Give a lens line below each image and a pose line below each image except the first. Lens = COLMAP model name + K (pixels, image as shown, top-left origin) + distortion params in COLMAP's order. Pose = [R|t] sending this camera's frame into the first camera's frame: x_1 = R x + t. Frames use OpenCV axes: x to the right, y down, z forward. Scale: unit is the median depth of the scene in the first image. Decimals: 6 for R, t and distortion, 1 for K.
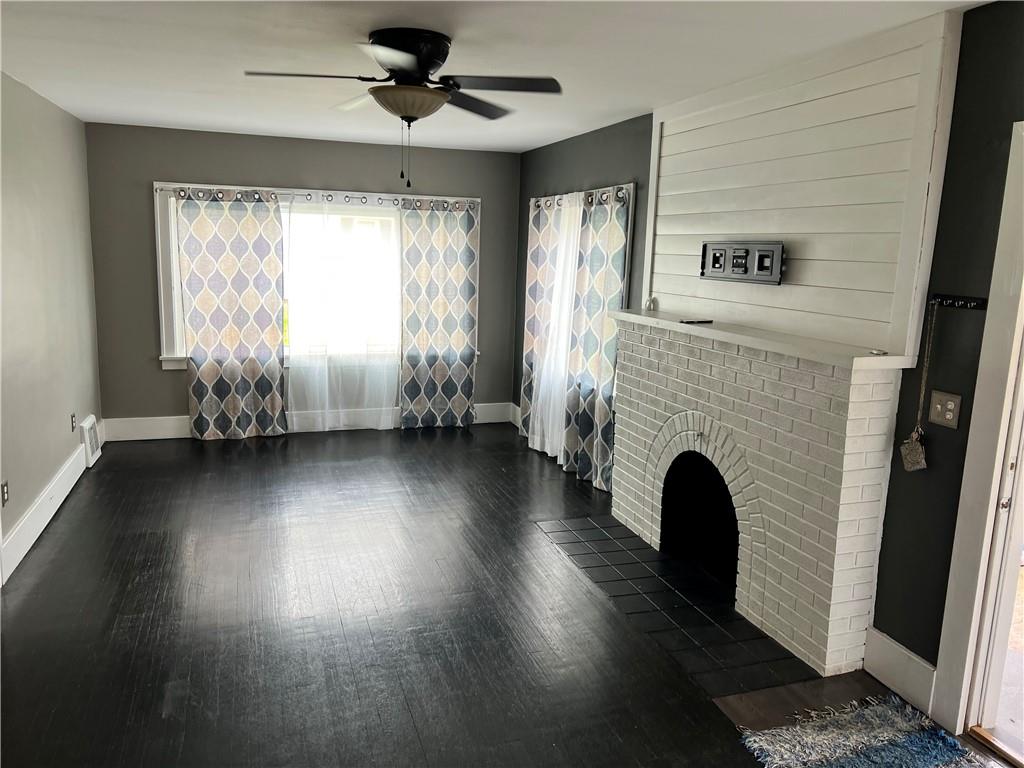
lens RADIAL K [[770.6, 0, 512.0], [0, 770.6, 384.0], [0, 0, 1]] dist [0.076966, -0.137687]
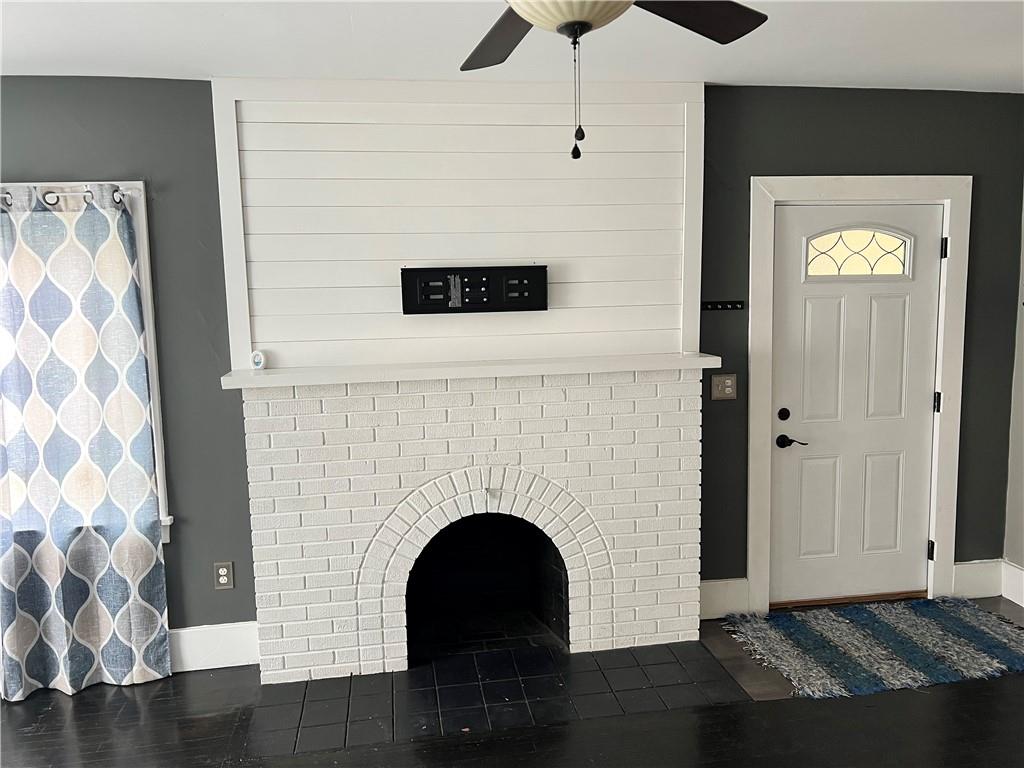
lens RADIAL K [[770.6, 0, 512.0], [0, 770.6, 384.0], [0, 0, 1]] dist [0.076966, -0.137687]
pose [[0.152359, -0.142186, 0.978044, -0.544436], [0.202127, 0.973163, 0.109990, -0.131502], [-0.967435, 0.180931, 0.177010, 0.769191]]
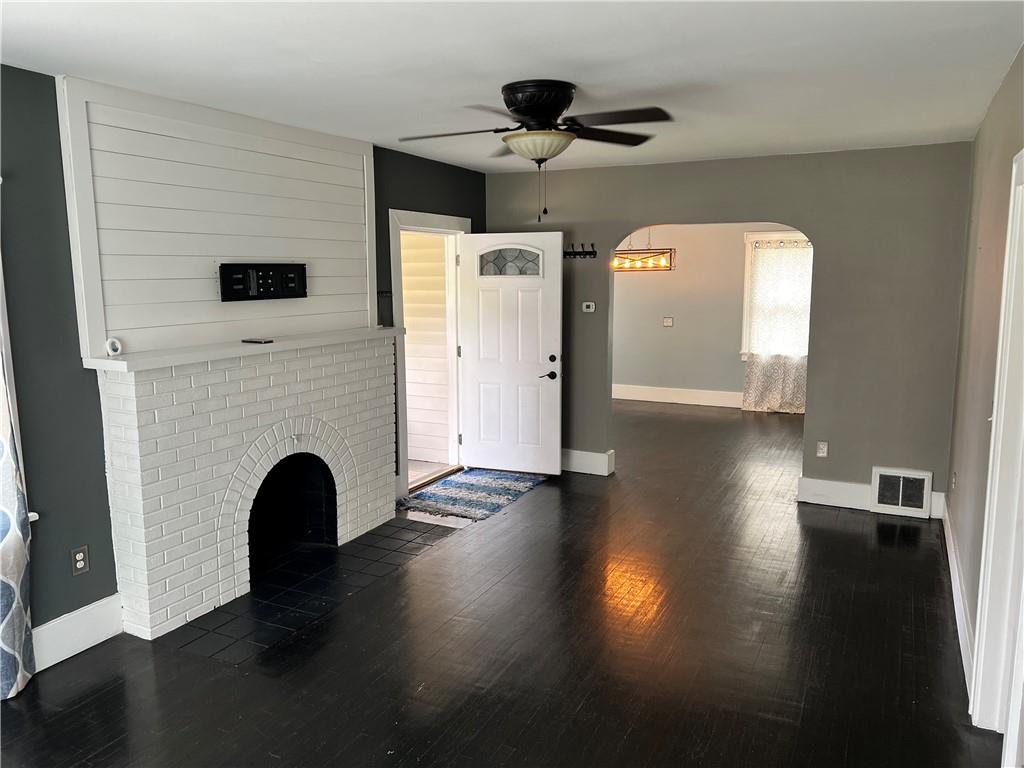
lens RADIAL K [[714.9, 0, 512.7], [0, 714.9, 359.1], [0, 0, 1]] dist [0.000553, 0.003884]
pose [[-0.694778, -0.113440, 0.710221, -0.661921], [0.112242, 0.958282, 0.262862, -0.263397], [-0.710412, 0.262348, -0.653061, 1.358414]]
